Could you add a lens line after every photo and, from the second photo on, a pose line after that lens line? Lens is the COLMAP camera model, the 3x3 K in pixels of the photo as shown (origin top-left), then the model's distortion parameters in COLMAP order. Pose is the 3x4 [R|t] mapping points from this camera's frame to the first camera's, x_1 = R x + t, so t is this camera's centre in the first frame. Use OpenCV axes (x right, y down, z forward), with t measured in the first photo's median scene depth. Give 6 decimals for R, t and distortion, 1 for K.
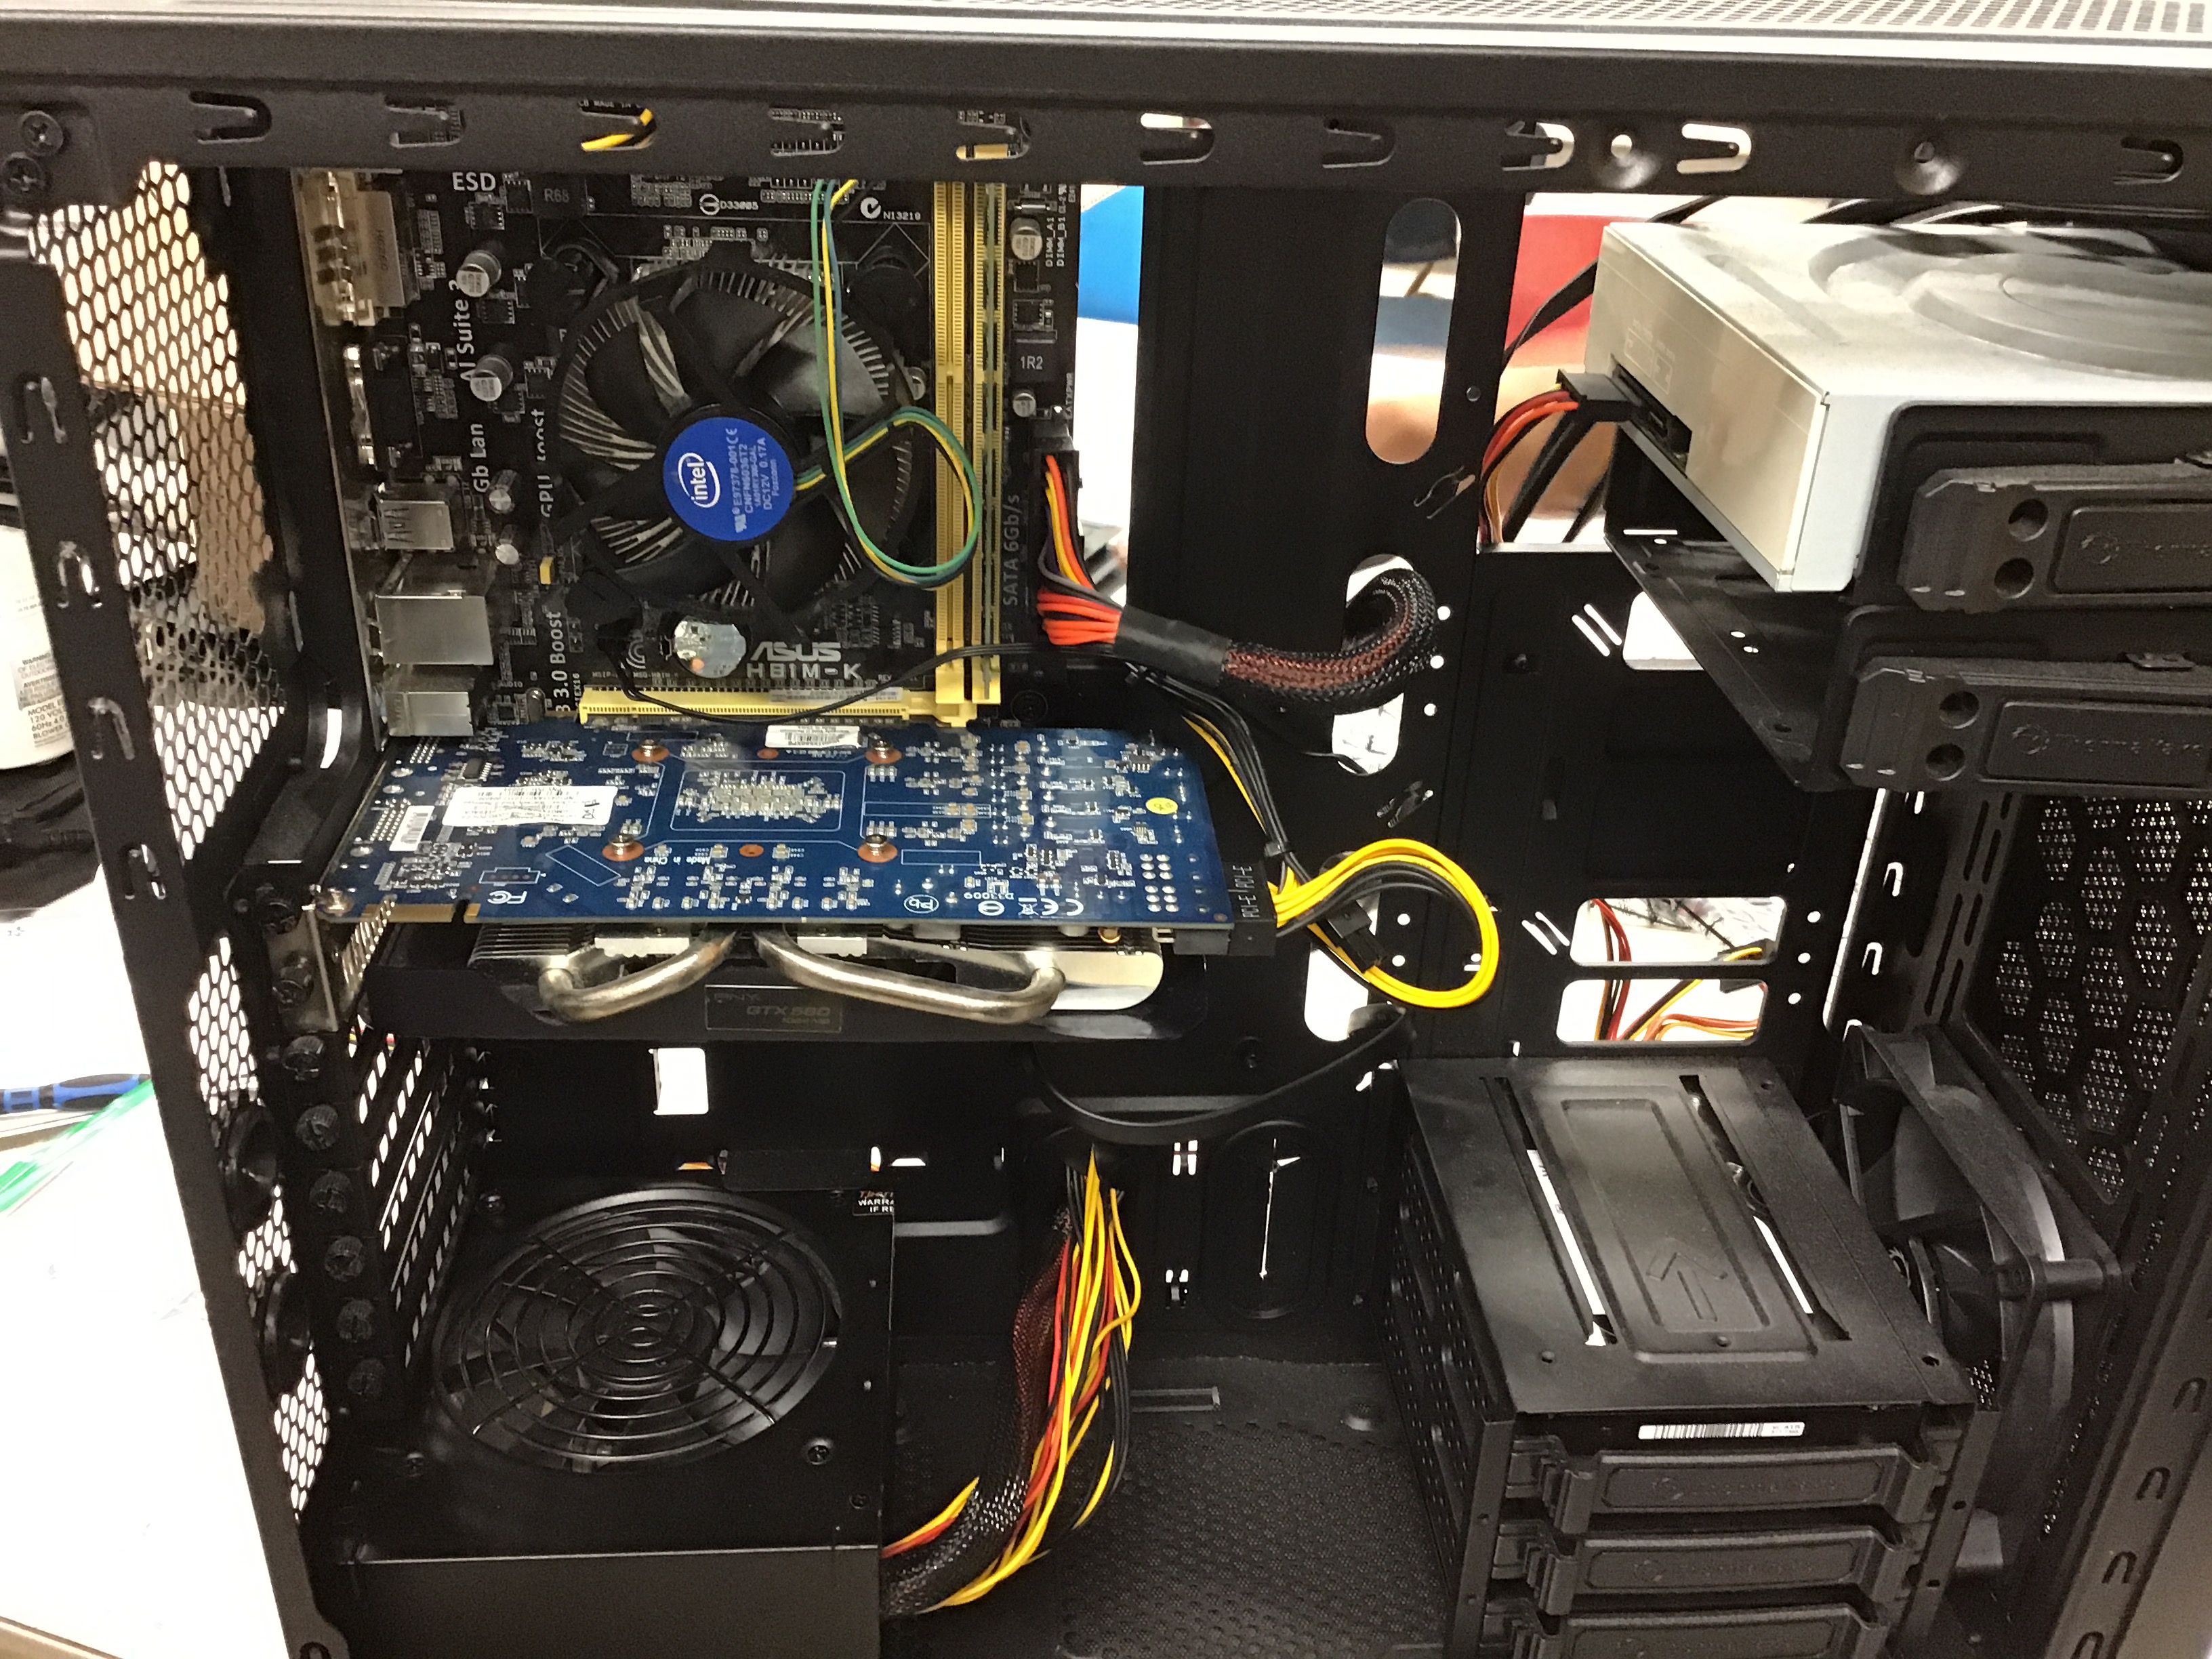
lens RADIAL K [[2008.2, 0, 1096.4], [0, 2008.2, 835.7], [0, 0, 1]] dist [0.115239, -0.254730]
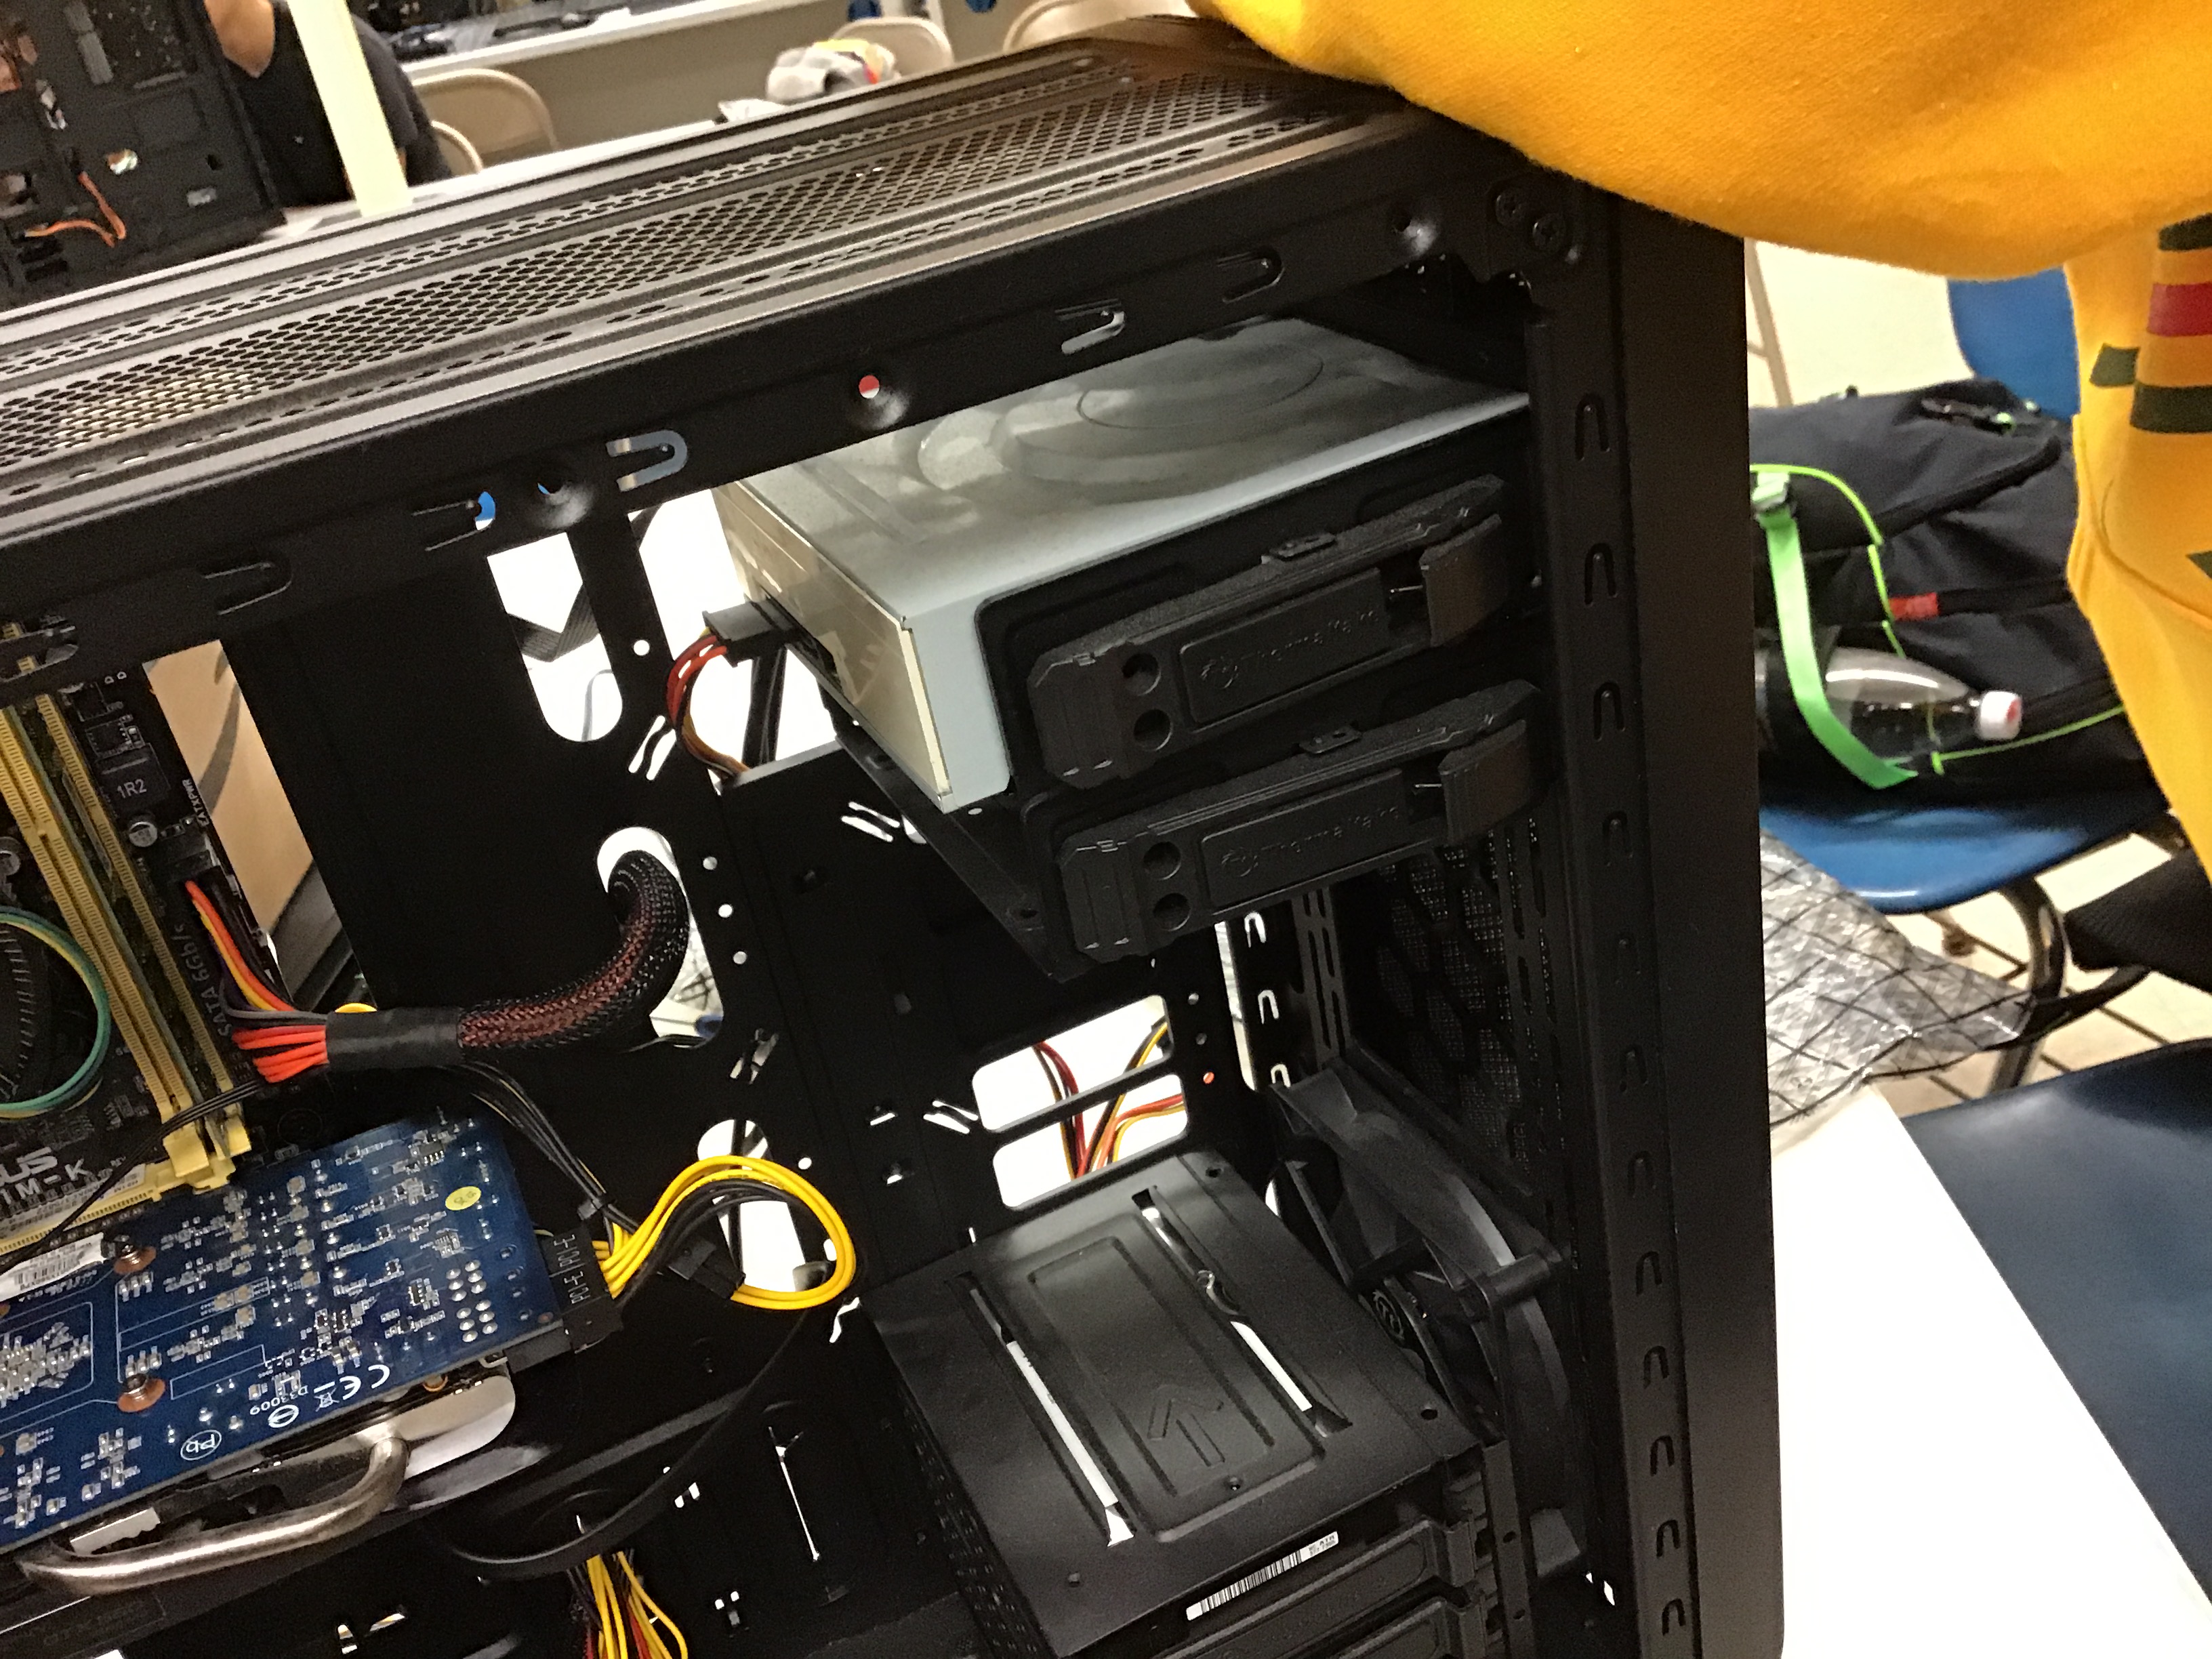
lens RADIAL K [[2029.5, 0, 1101.1], [0, 2029.5, 824.5], [0, 0, 1]] dist [0.043710, -0.087979]
pose [[0.911368, -0.349048, 0.218115, 0.156632], [0.355739, 0.934541, 0.009125, -0.080176], [-0.207022, 0.069276, 0.975880, 0.047096]]
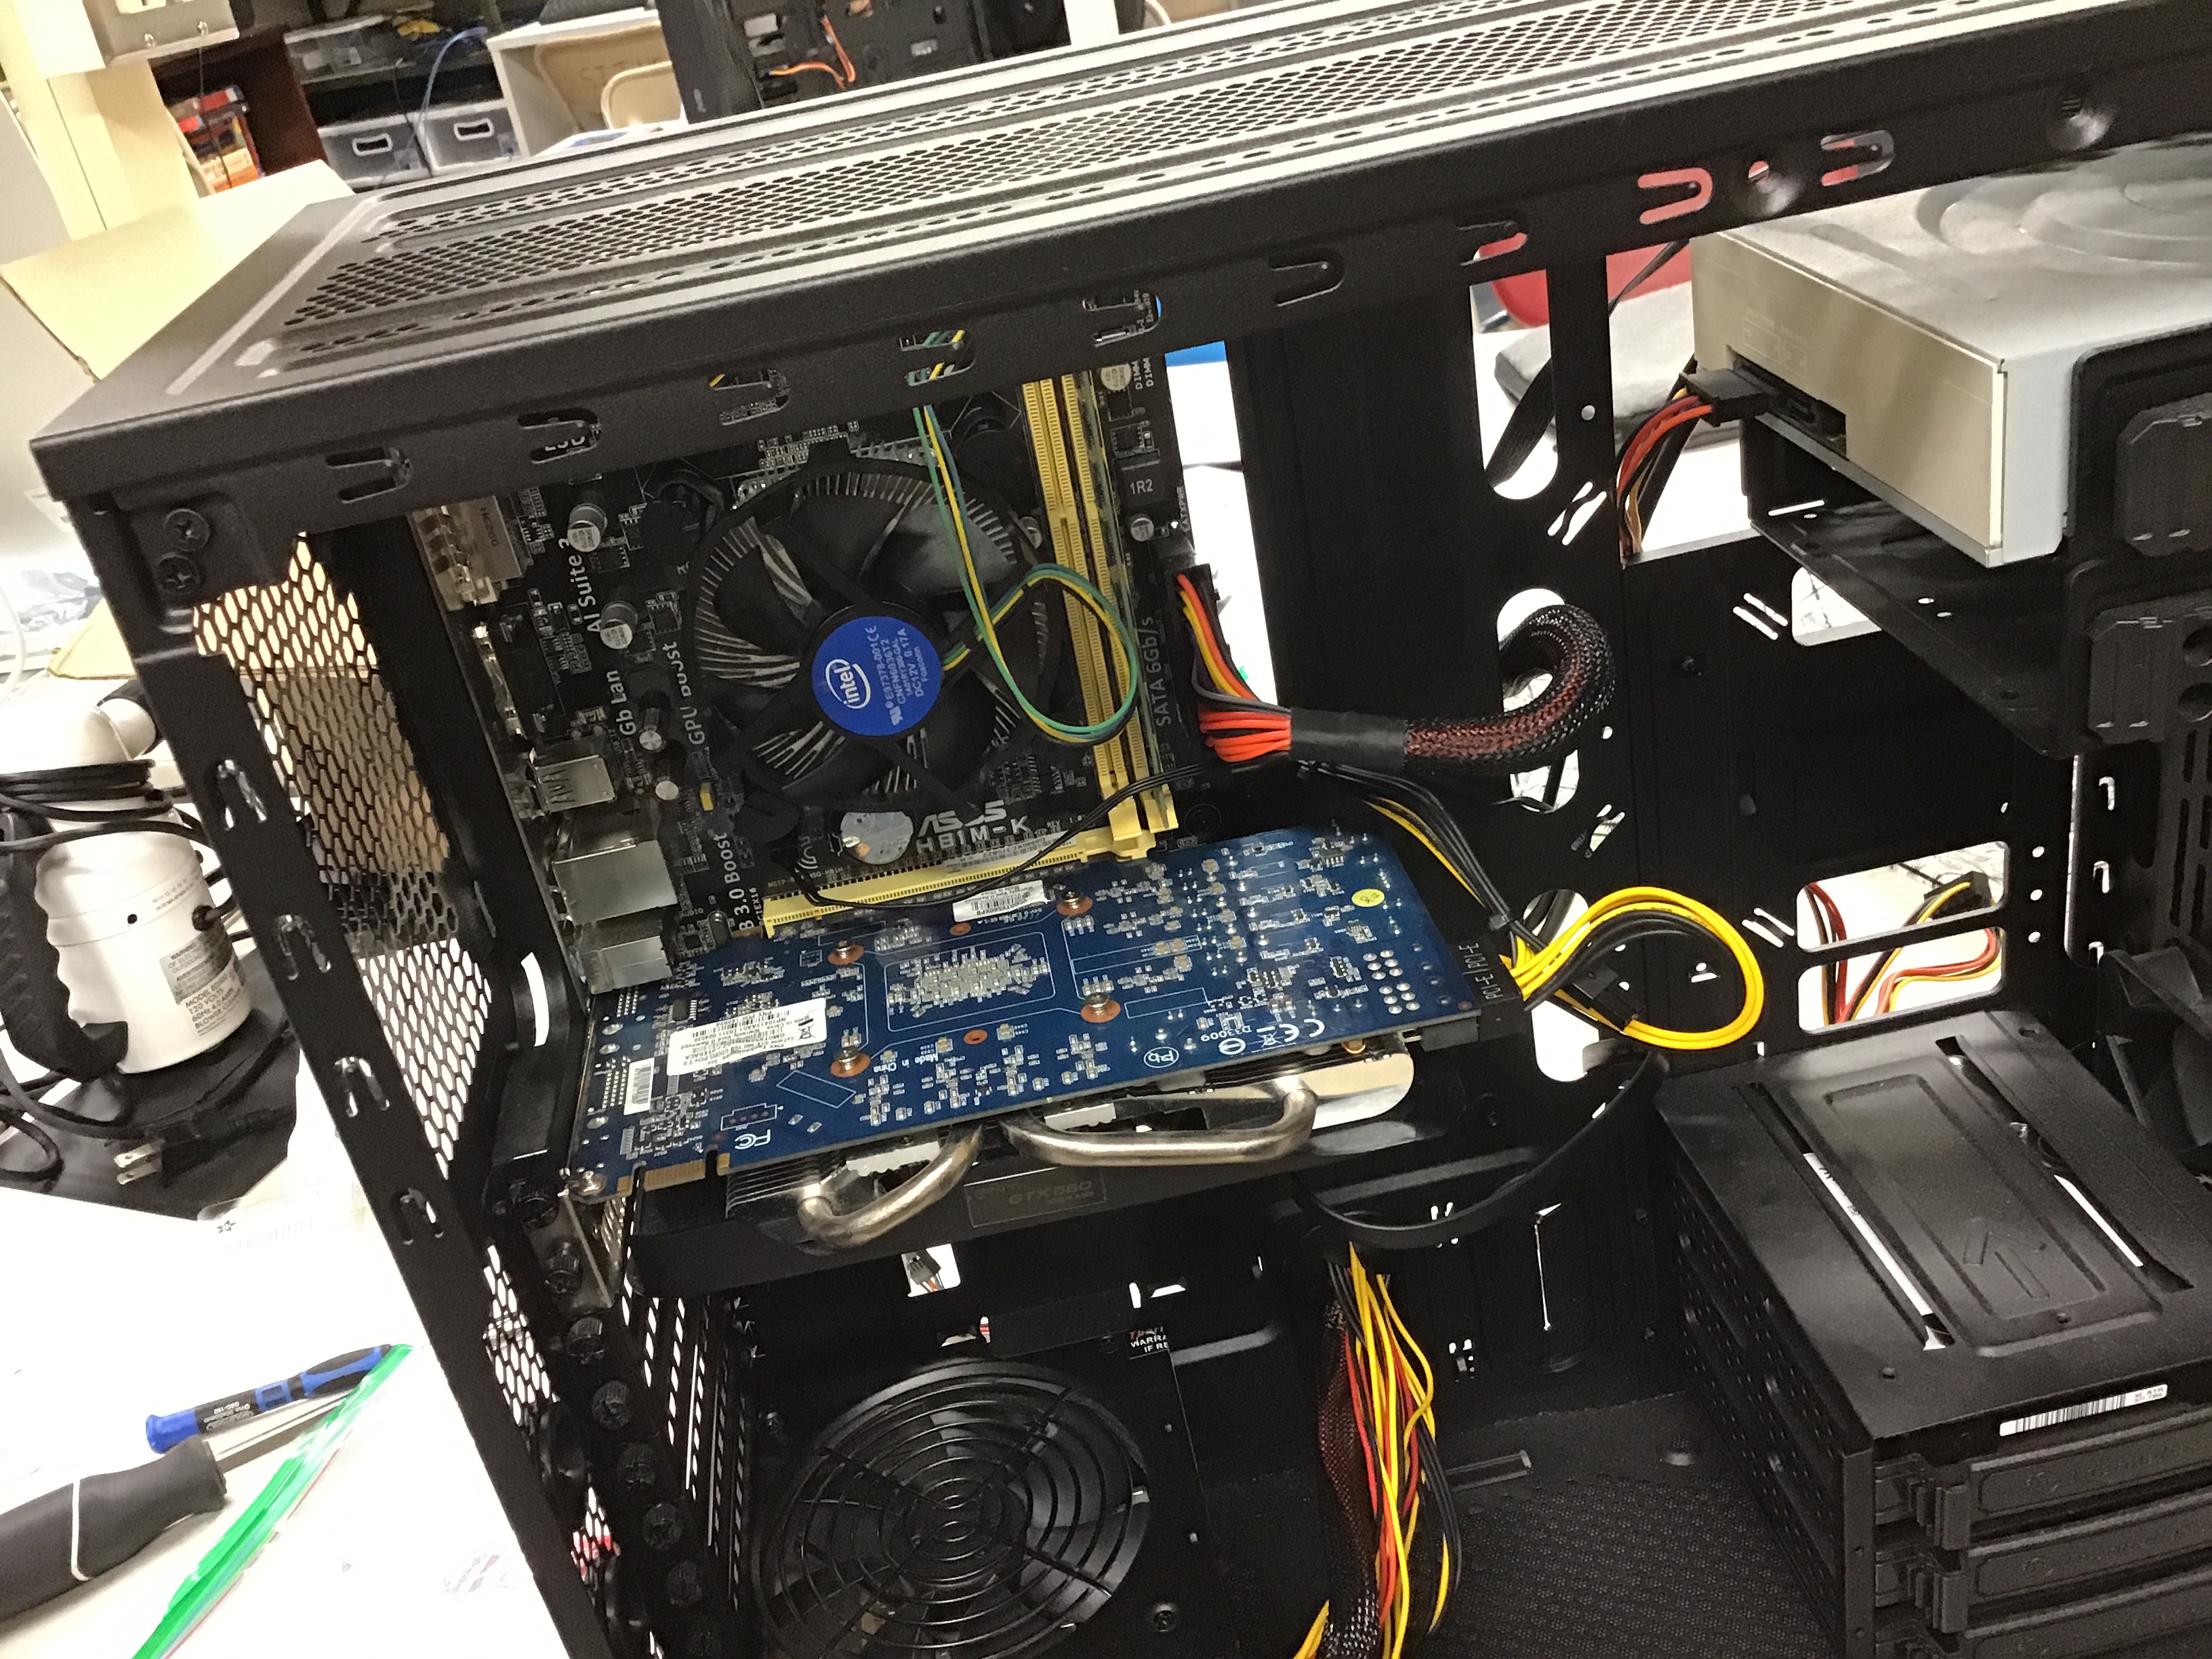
lens RADIAL K [[2019.9, 0, 1093.5], [0, 2019.9, 833.4], [0, 0, 1]] dist [0.088560, -0.184055]
pose [[0.975656, -0.215070, -0.042896, -0.050310], [0.214382, 0.976543, -0.020100, -0.055961], [0.046213, 0.010415, 0.998877, 0.016227]]
